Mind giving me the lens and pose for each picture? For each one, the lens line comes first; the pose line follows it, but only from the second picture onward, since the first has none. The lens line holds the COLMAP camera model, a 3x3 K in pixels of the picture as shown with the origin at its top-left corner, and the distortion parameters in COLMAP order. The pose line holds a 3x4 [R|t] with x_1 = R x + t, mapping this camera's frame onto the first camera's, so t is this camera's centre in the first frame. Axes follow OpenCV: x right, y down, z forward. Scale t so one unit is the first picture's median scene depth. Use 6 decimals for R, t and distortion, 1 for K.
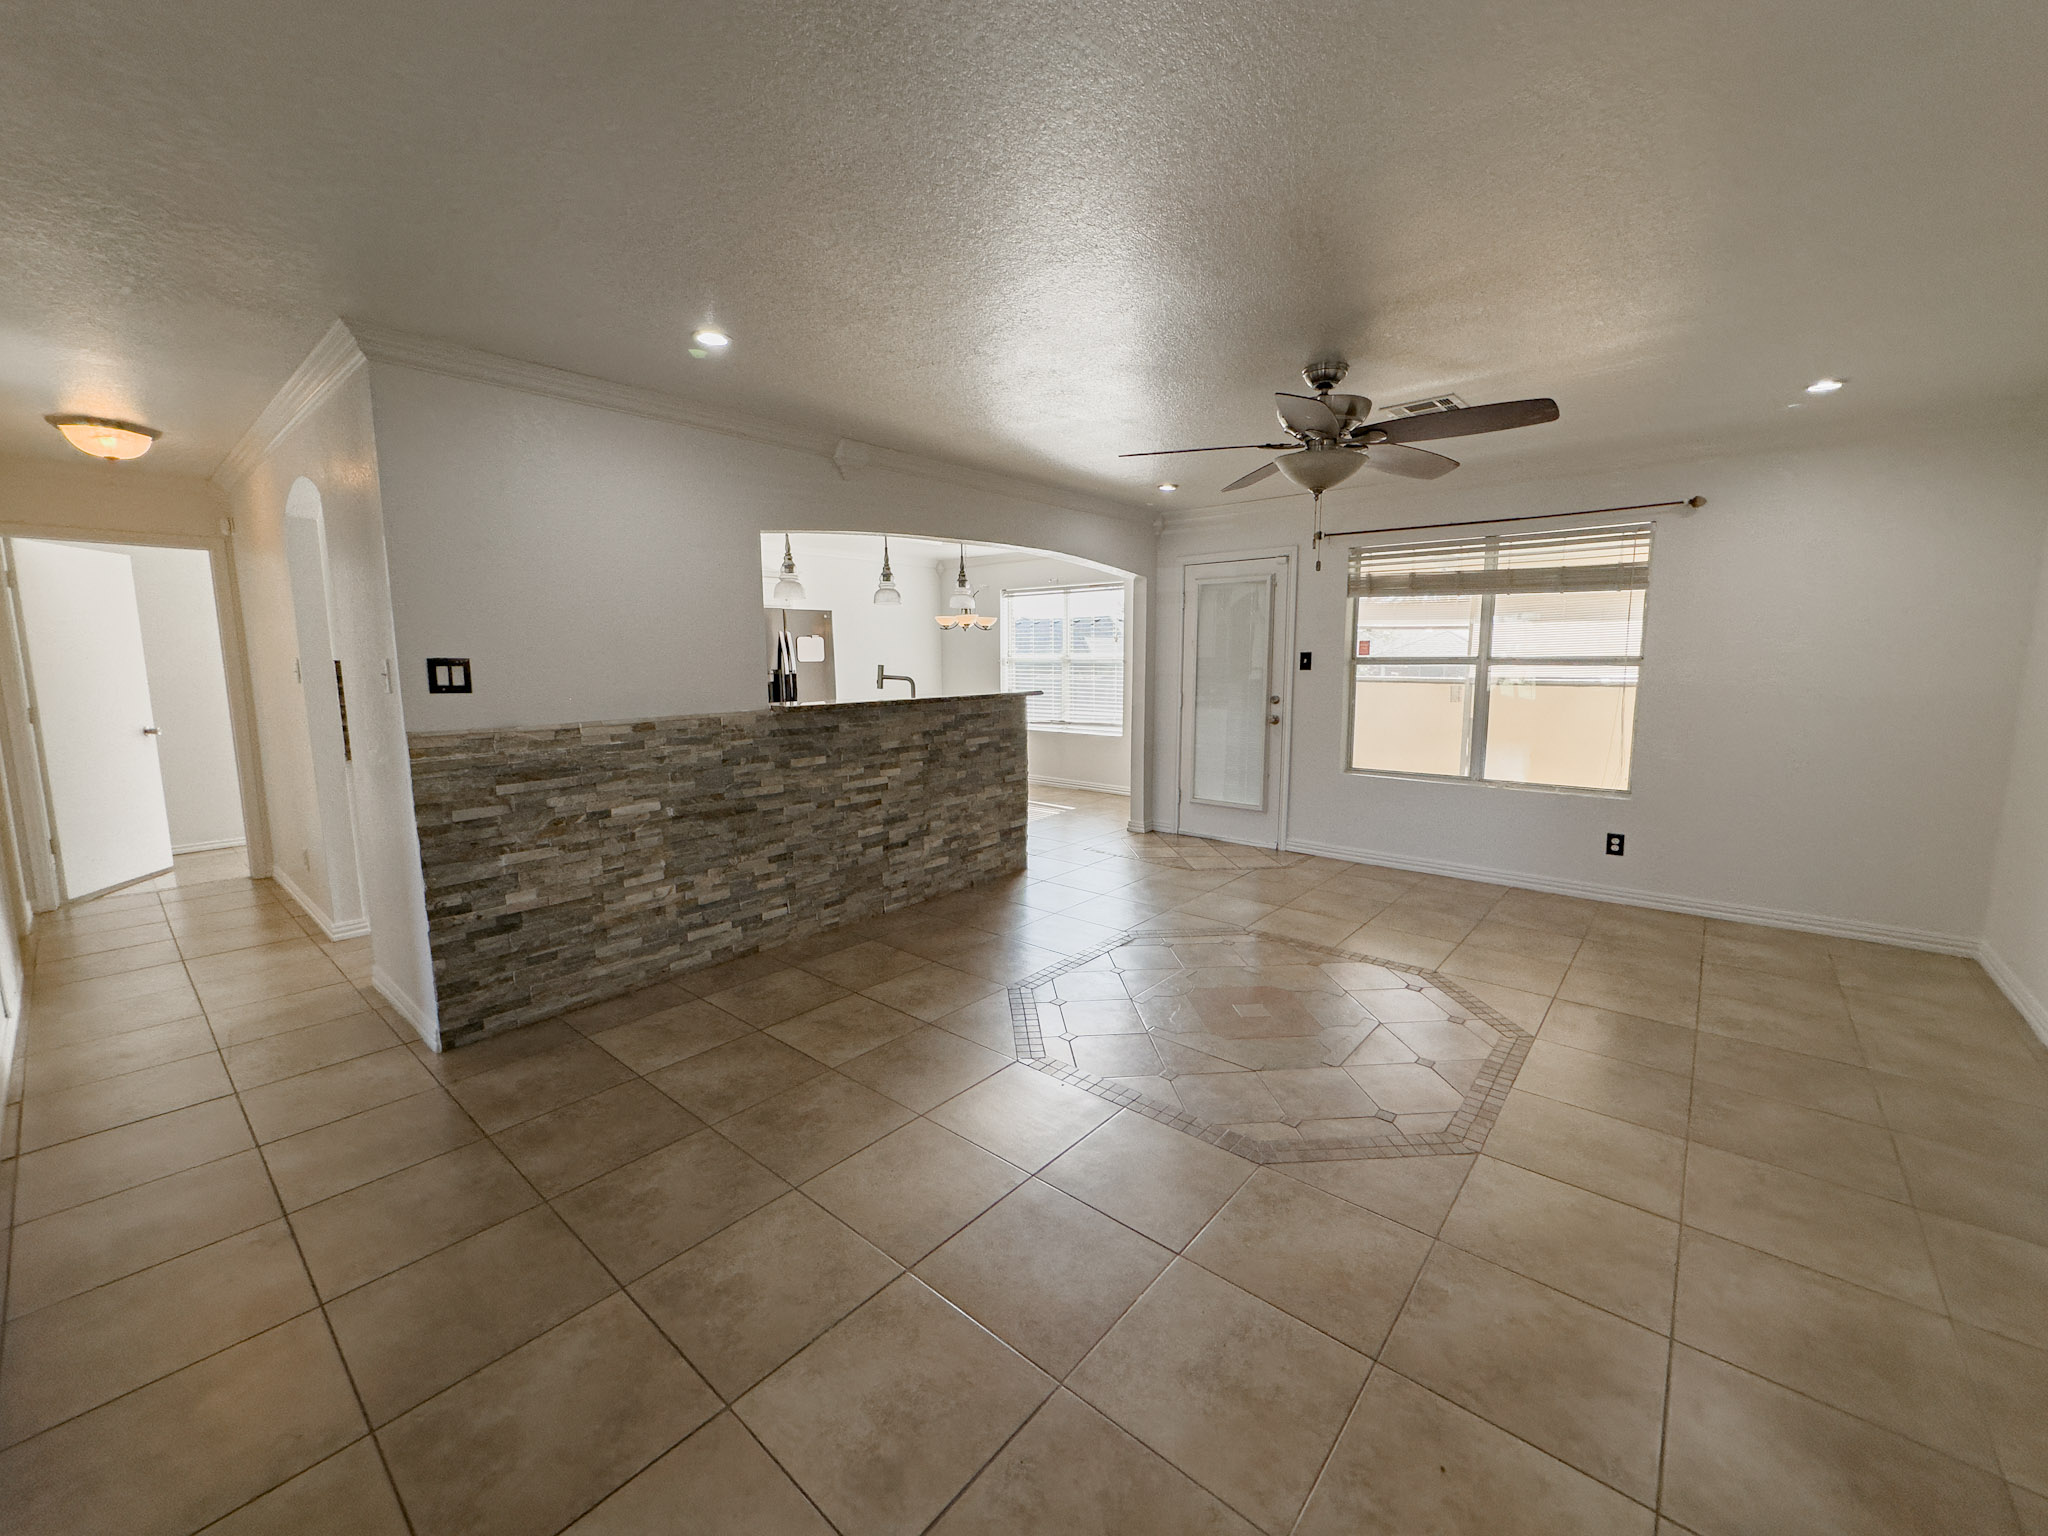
lens RADIAL K [[816.9, 0, 1020.0], [0, 816.9, 762.7], [0, 0, 1]] dist [0.000139, 0.000174]
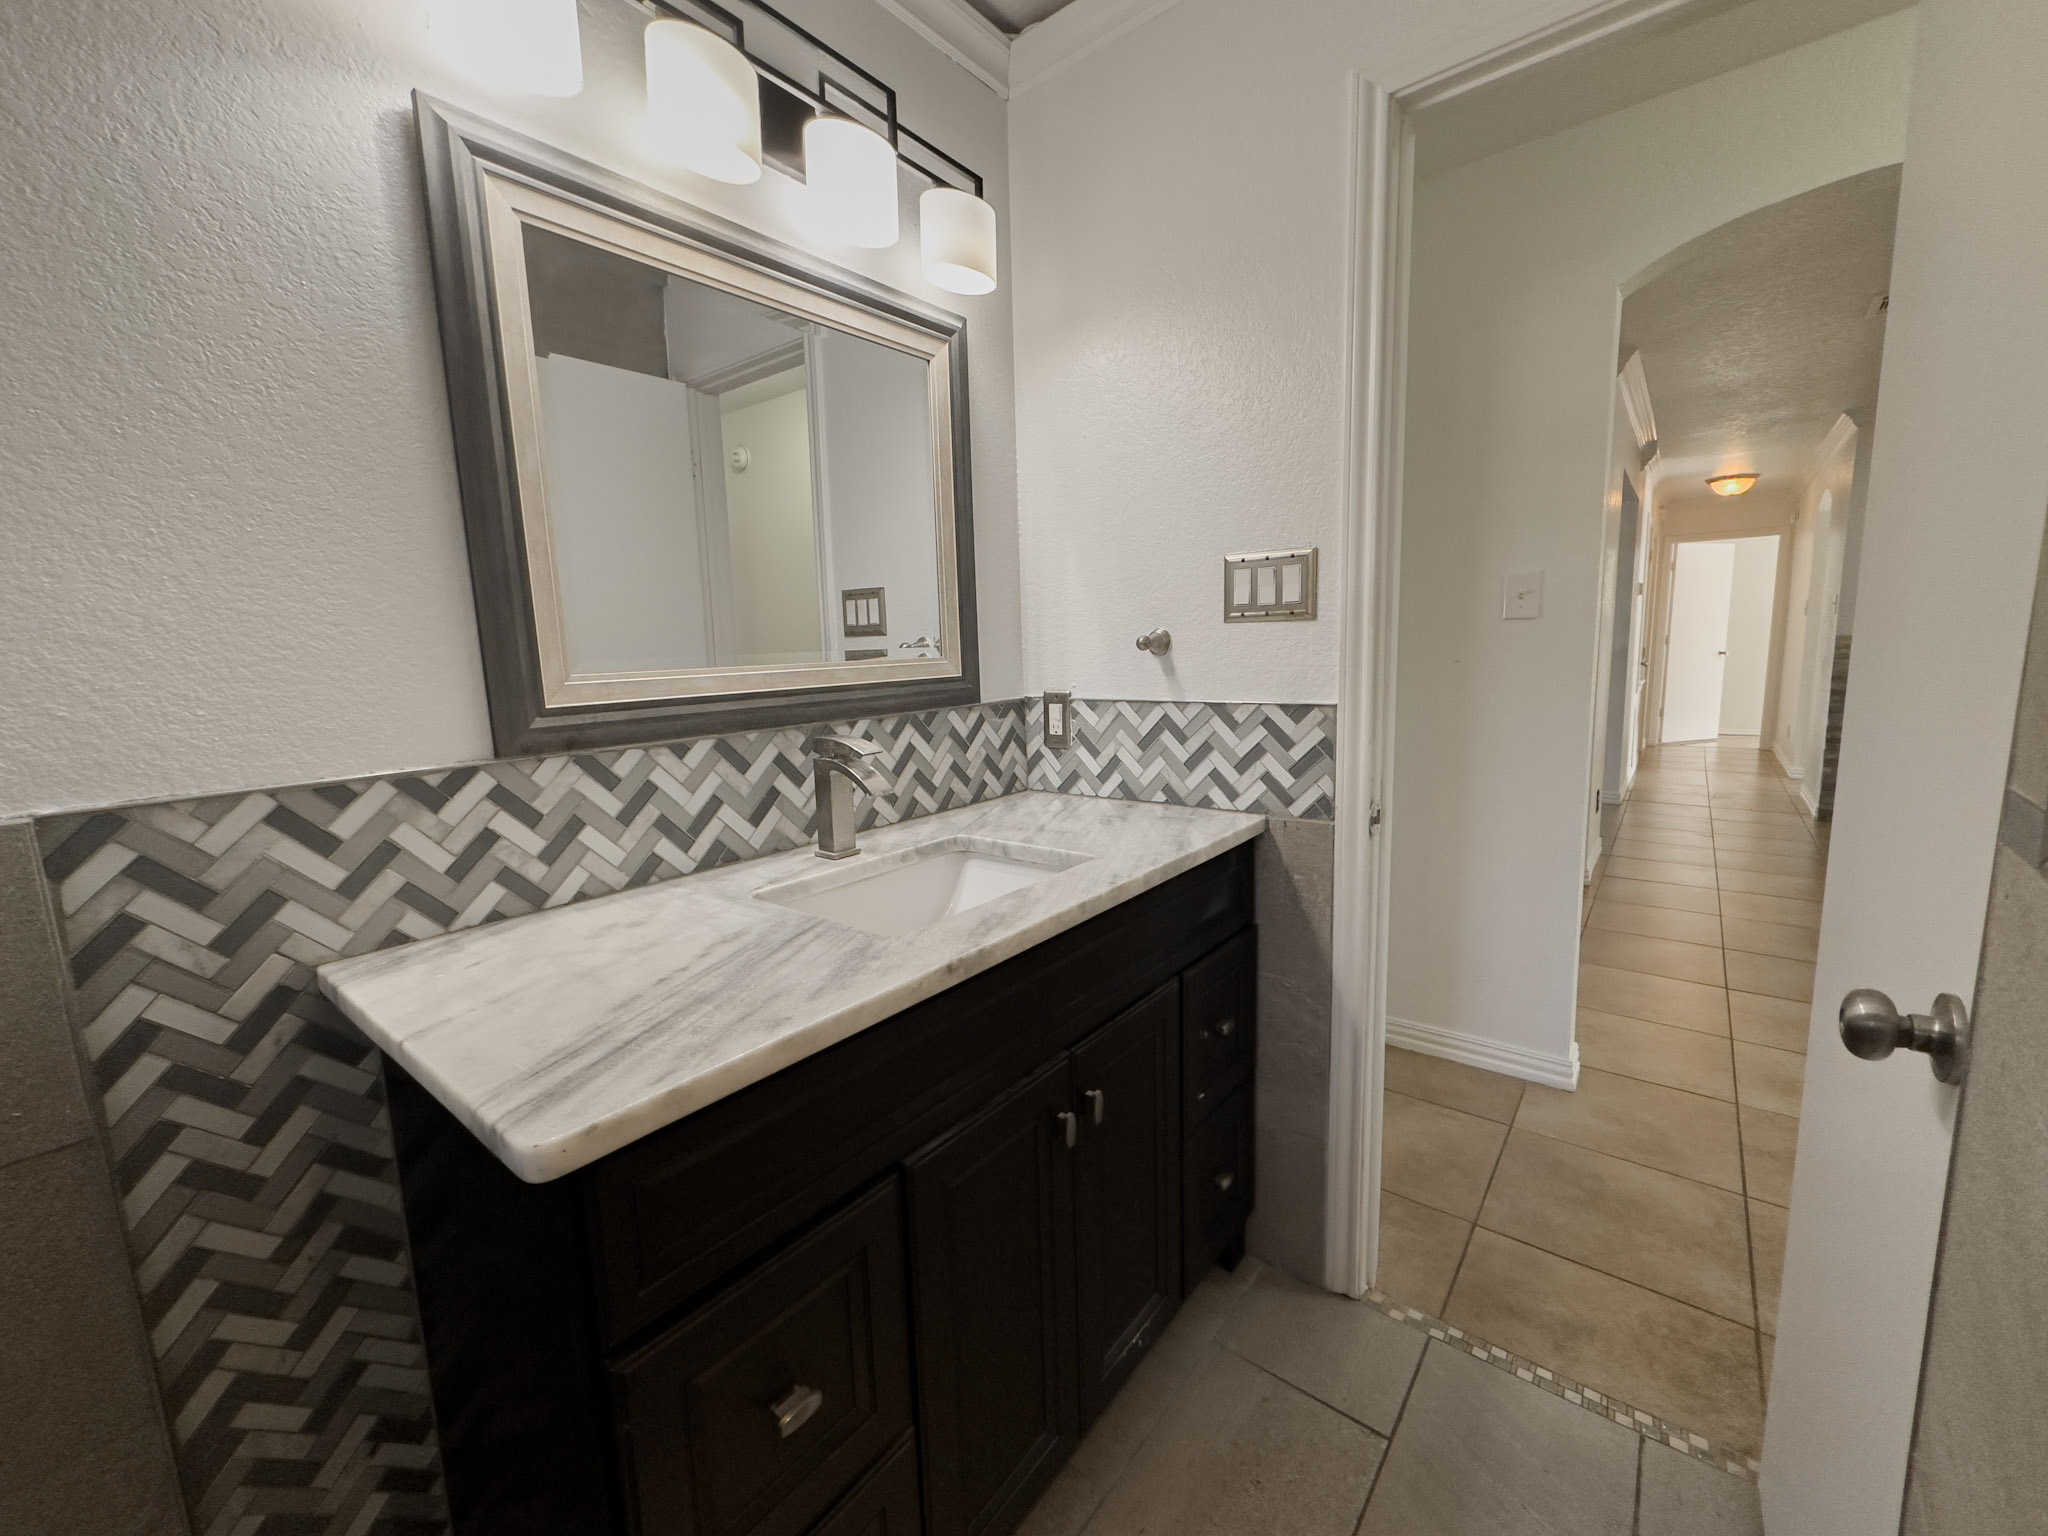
lens RADIAL K [[816.9, 0, 1023.2], [0, 816.9, 761.3], [0, 0, 1]] dist [0.000139, 0.000174]
pose [[0.036603, 0.139994, -0.989476, 0.727723], [-0.099403, 0.985739, 0.135788, 0.126863], [0.994374, 0.093386, 0.049997, -0.616992]]
